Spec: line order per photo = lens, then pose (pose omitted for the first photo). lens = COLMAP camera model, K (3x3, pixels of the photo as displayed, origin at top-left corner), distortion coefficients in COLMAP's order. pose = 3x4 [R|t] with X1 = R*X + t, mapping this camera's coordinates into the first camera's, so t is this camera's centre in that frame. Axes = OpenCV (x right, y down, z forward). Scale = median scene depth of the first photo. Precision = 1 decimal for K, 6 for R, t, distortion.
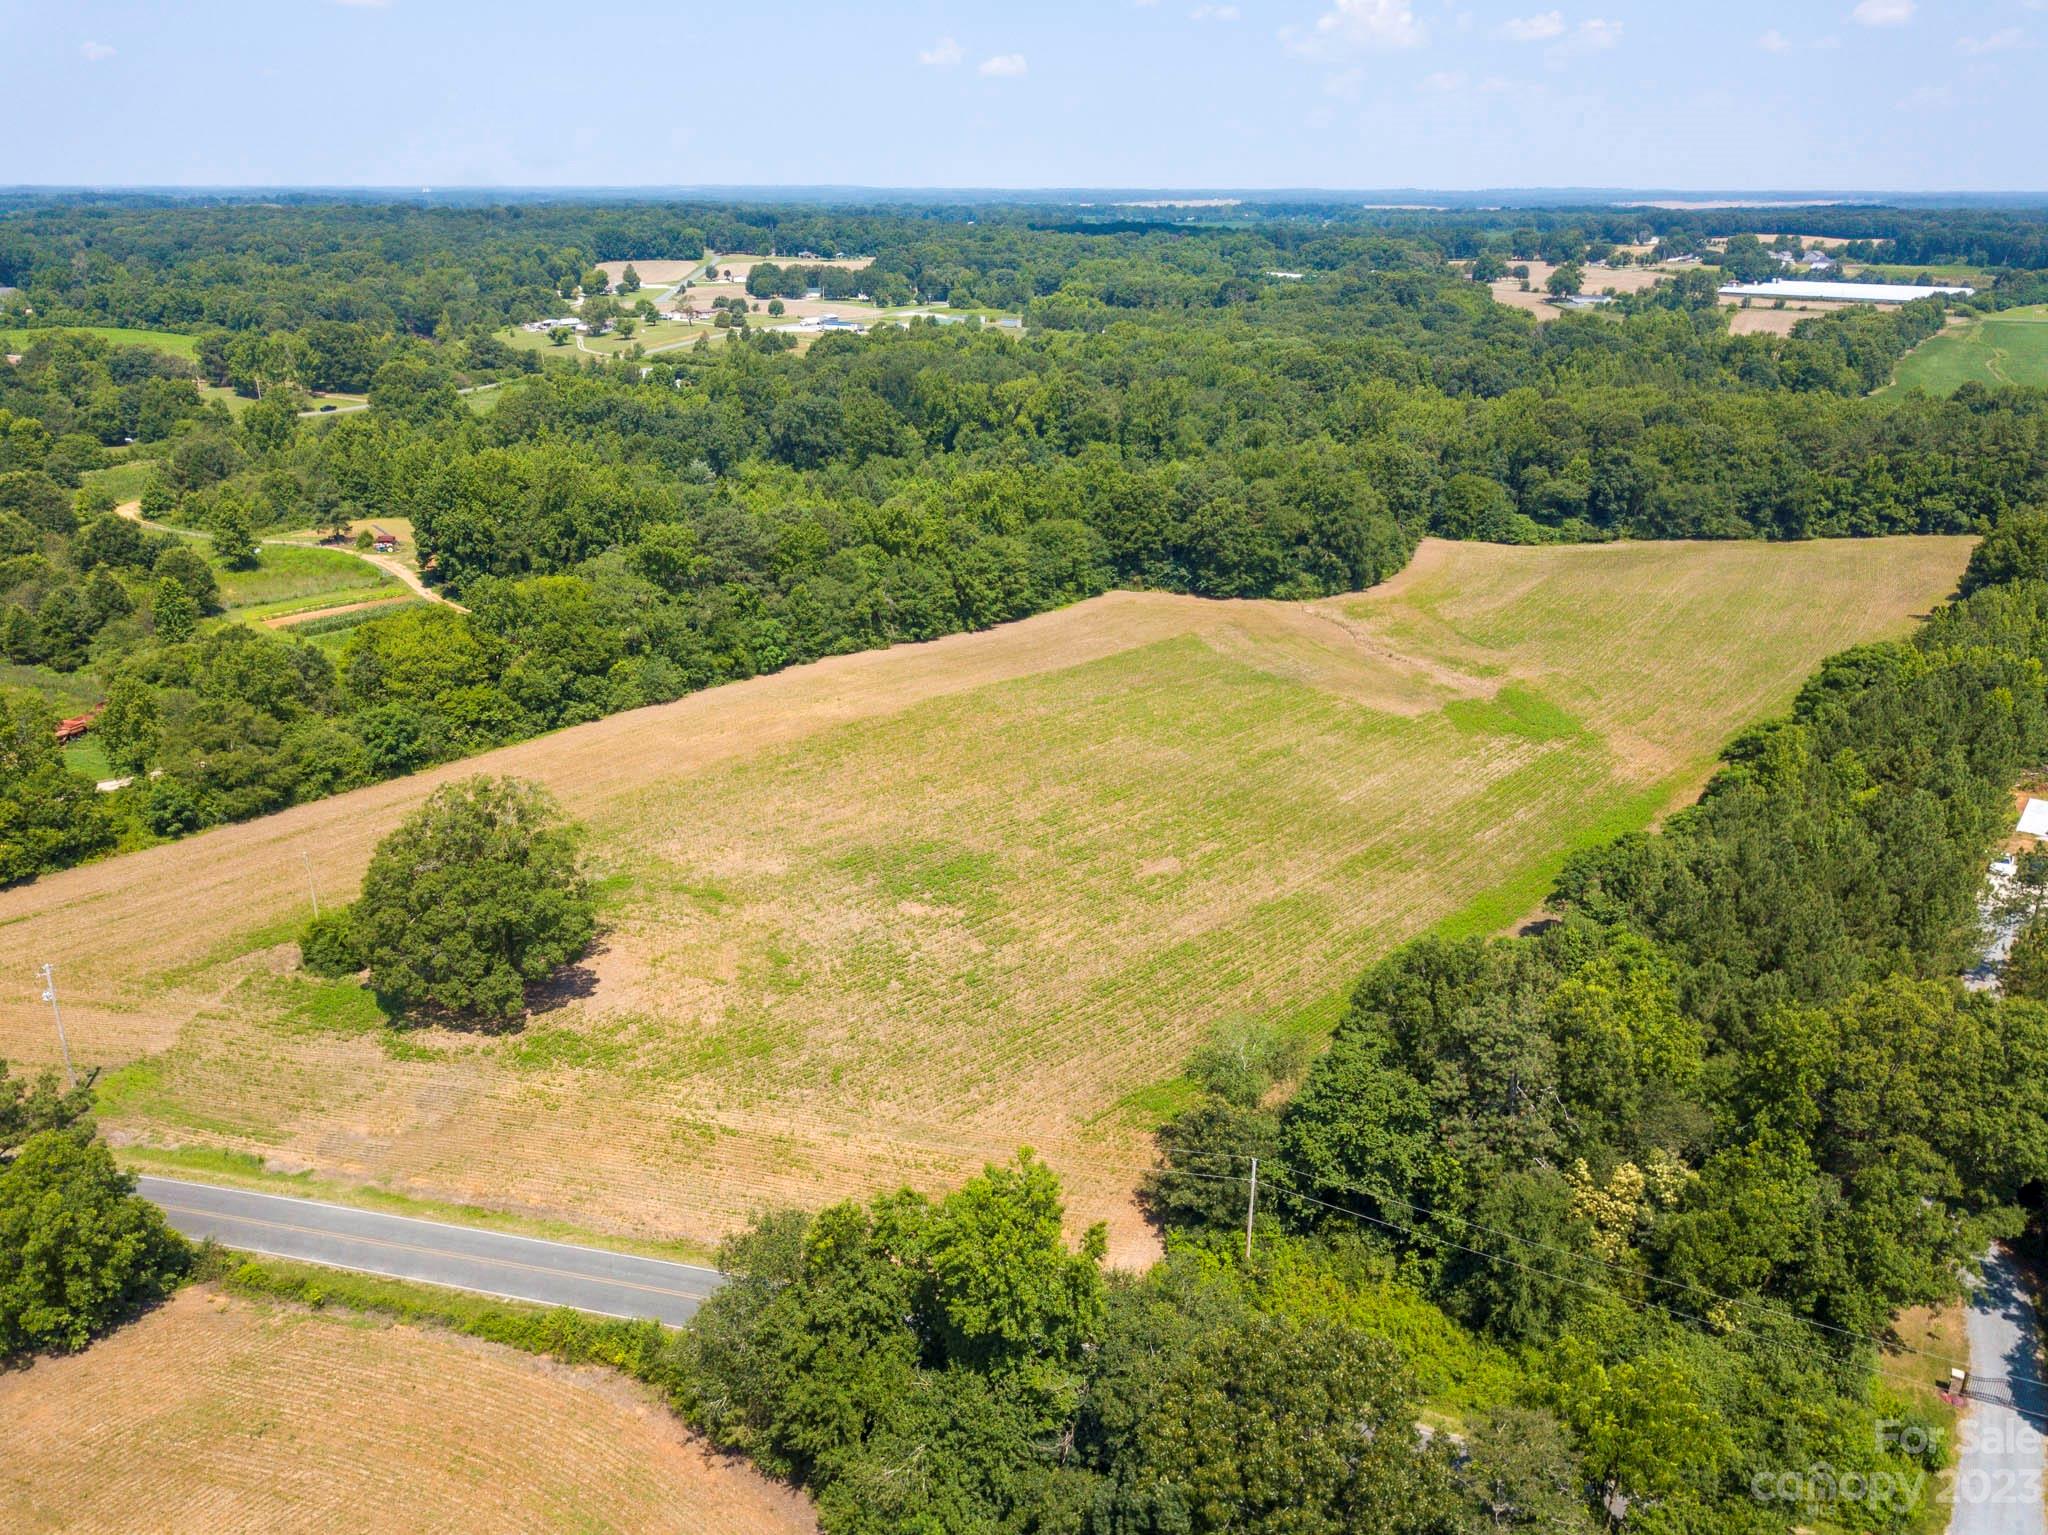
lens RADIAL K [[1575.6, 0, 1009.0], [0, 1575.6, 765.8], [0, 0, 1]] dist [0.005692, 0.001962]
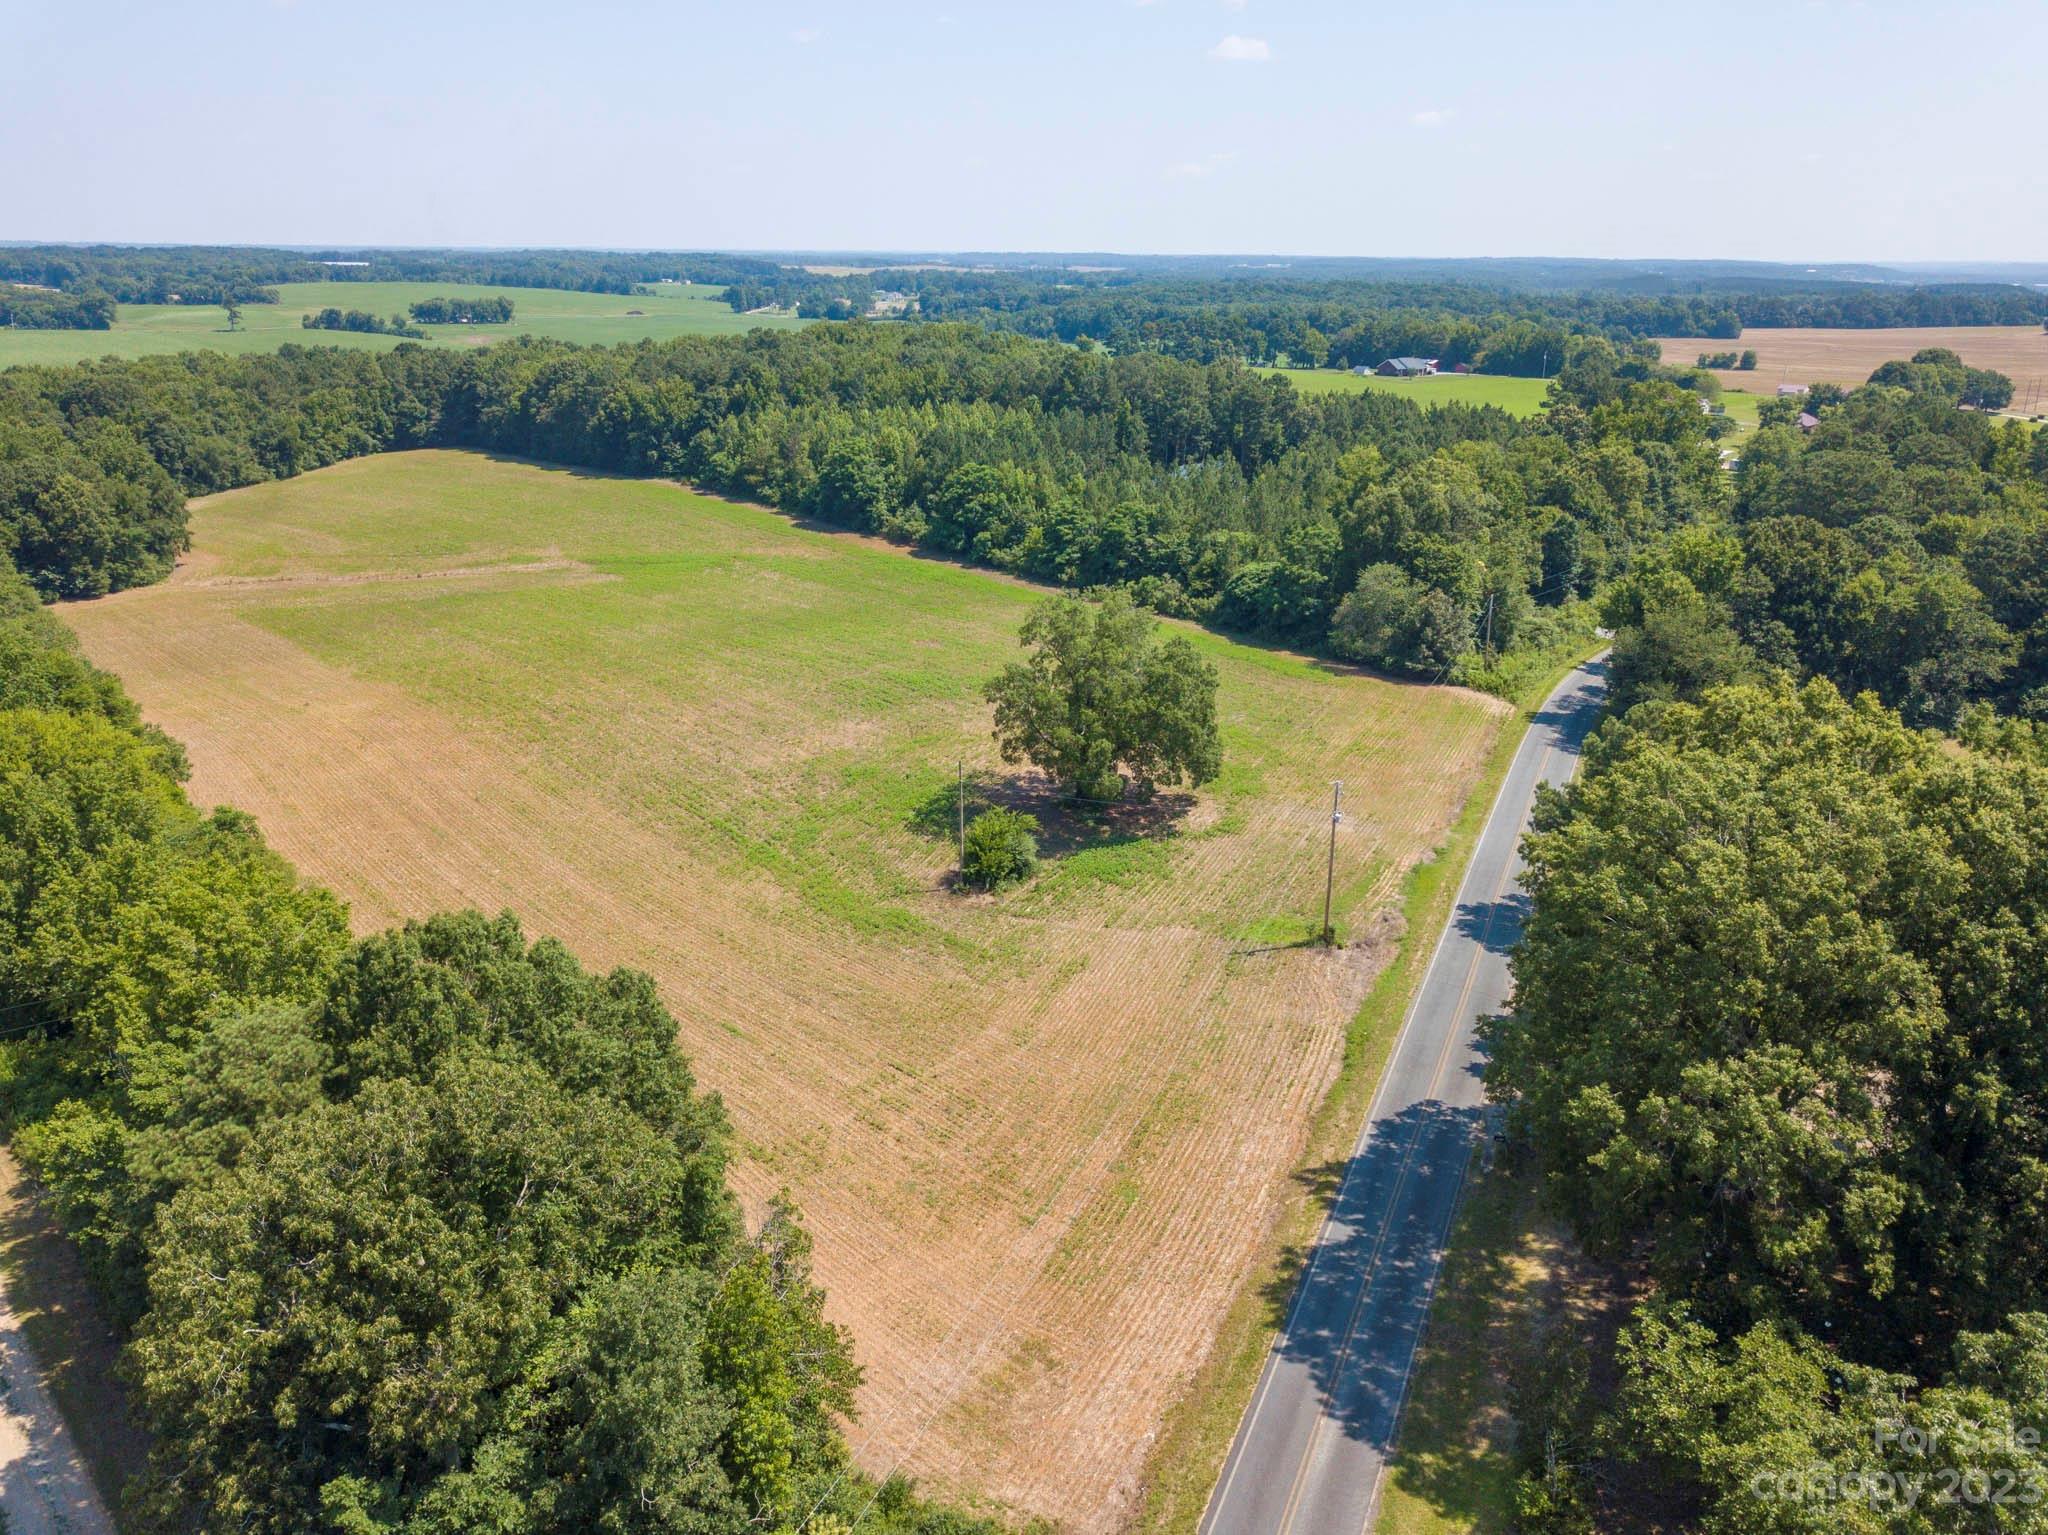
lens RADIAL K [[1575.6, 0, 1006.0], [0, 1575.6, 758.6], [0, 0, 1]] dist [0.005692, 0.001962]
pose [[0.204505, -0.304168, 0.930408, -0.574686], [0.331865, 0.915748, 0.226431, -0.058877], [-0.920893, 0.262463, 0.288218, 0.351711]]
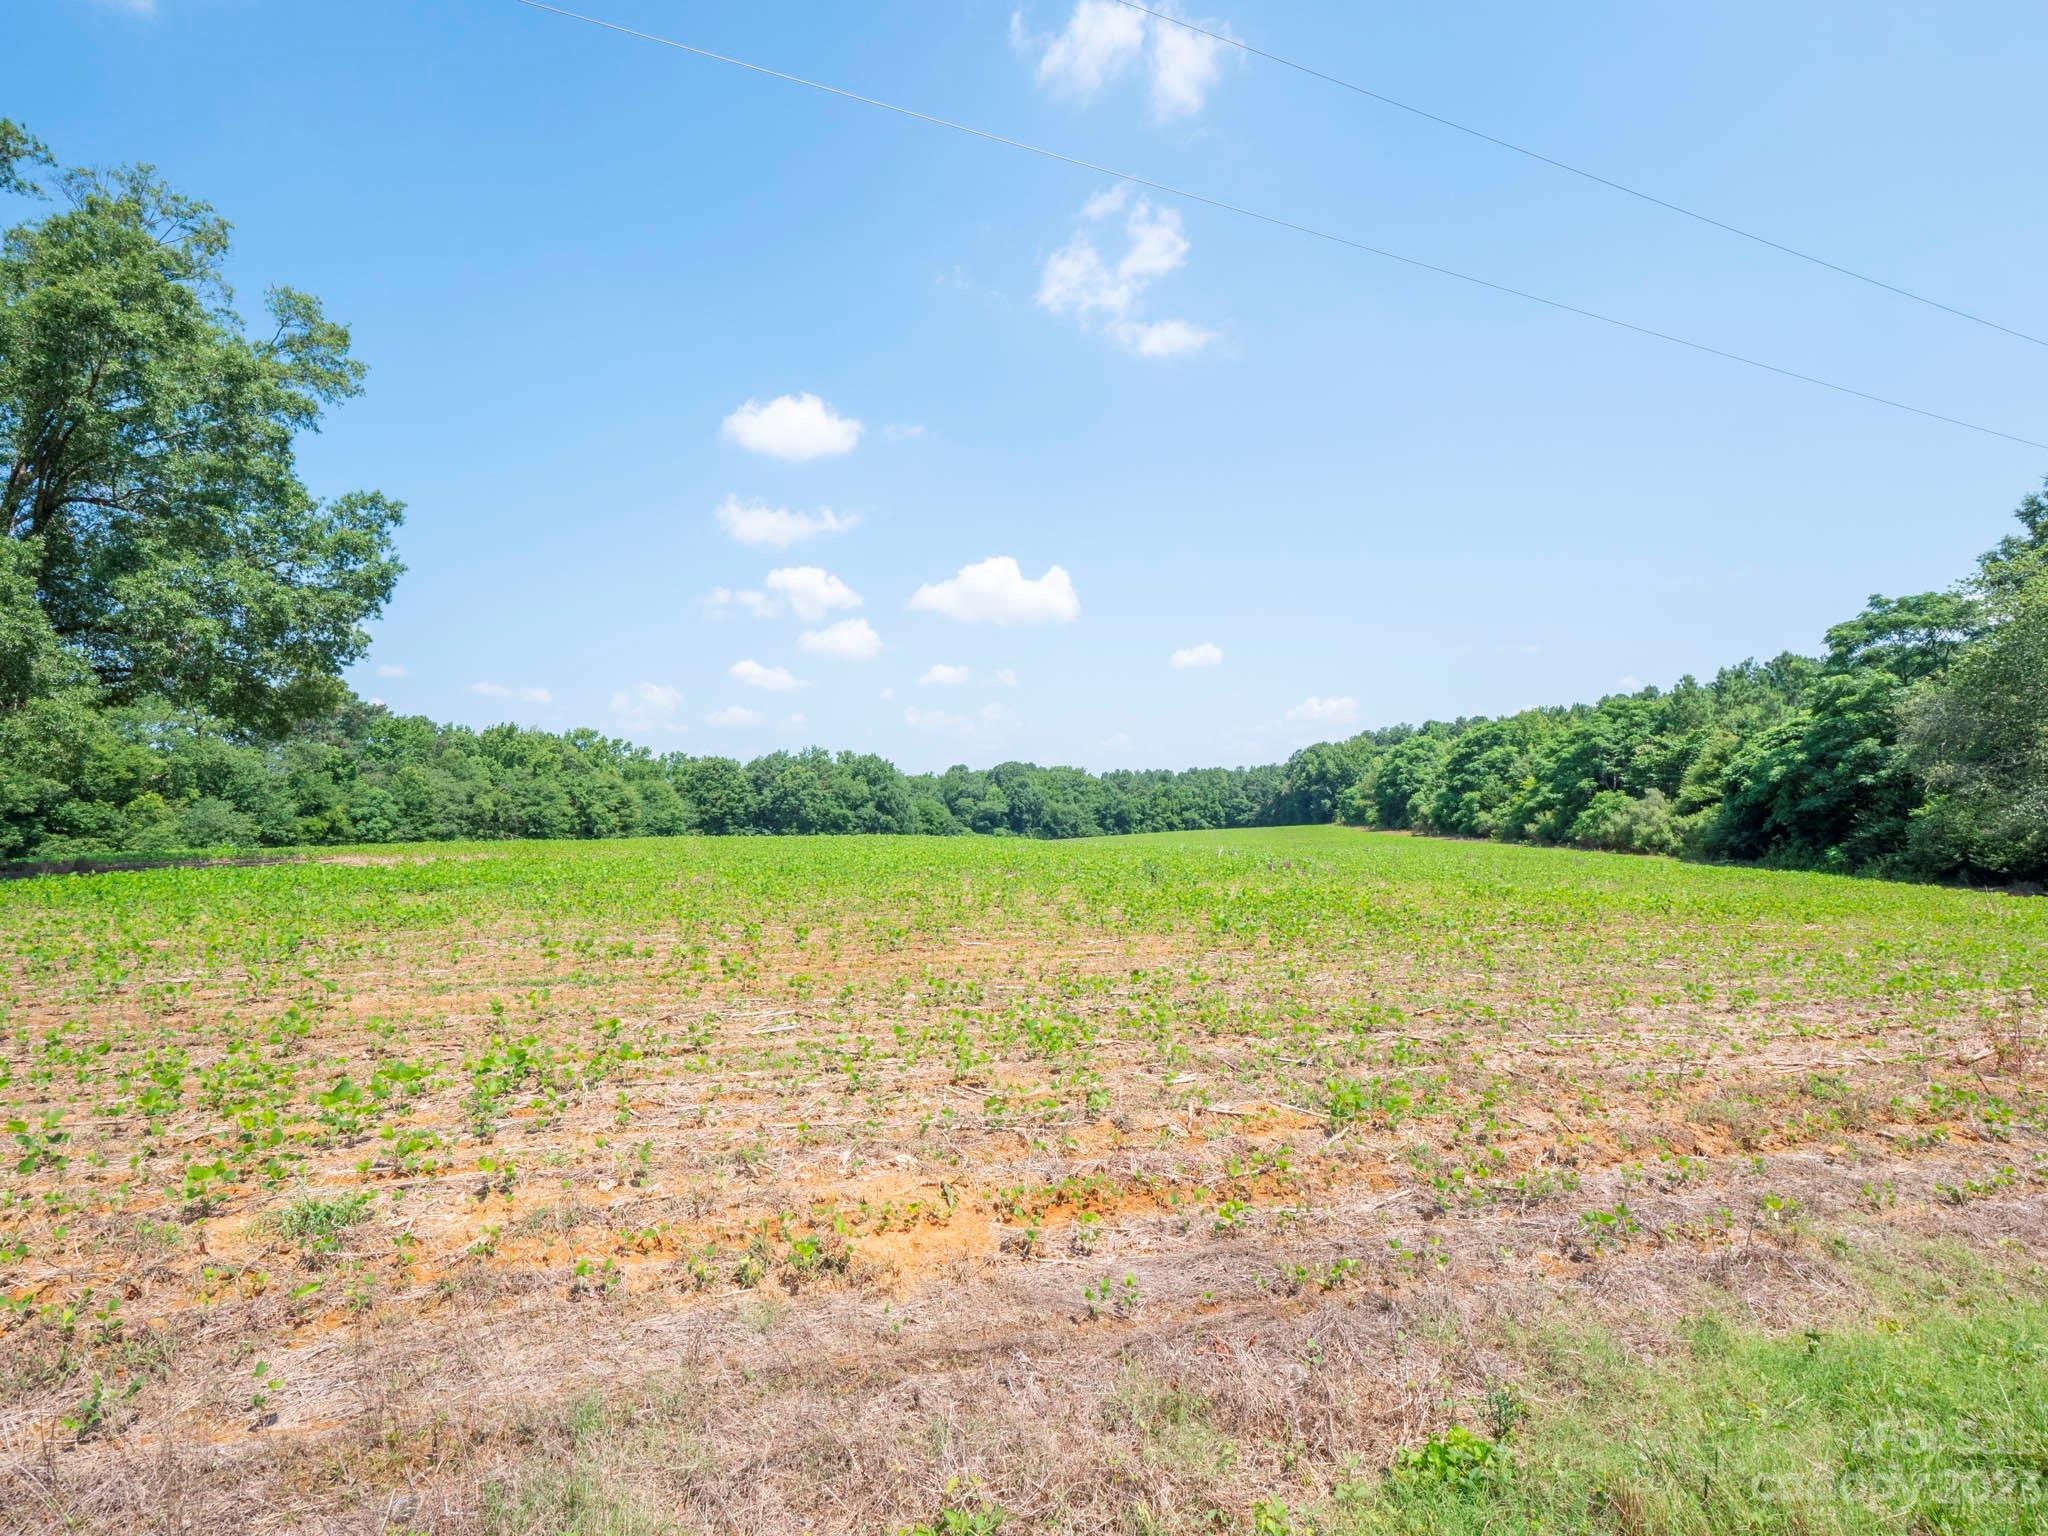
lens RADIAL K [[993.6, 0, 1025.0], [0, 993.6, 767.9], [0, 0, 1]] dist [-0.007588, -0.006330]
pose [[0.841472, 0.007622, 0.540246, -0.116922], [0.199427, 0.924914, -0.323670, 0.099647], [-0.502148, 0.380099, 0.776770, 0.353555]]
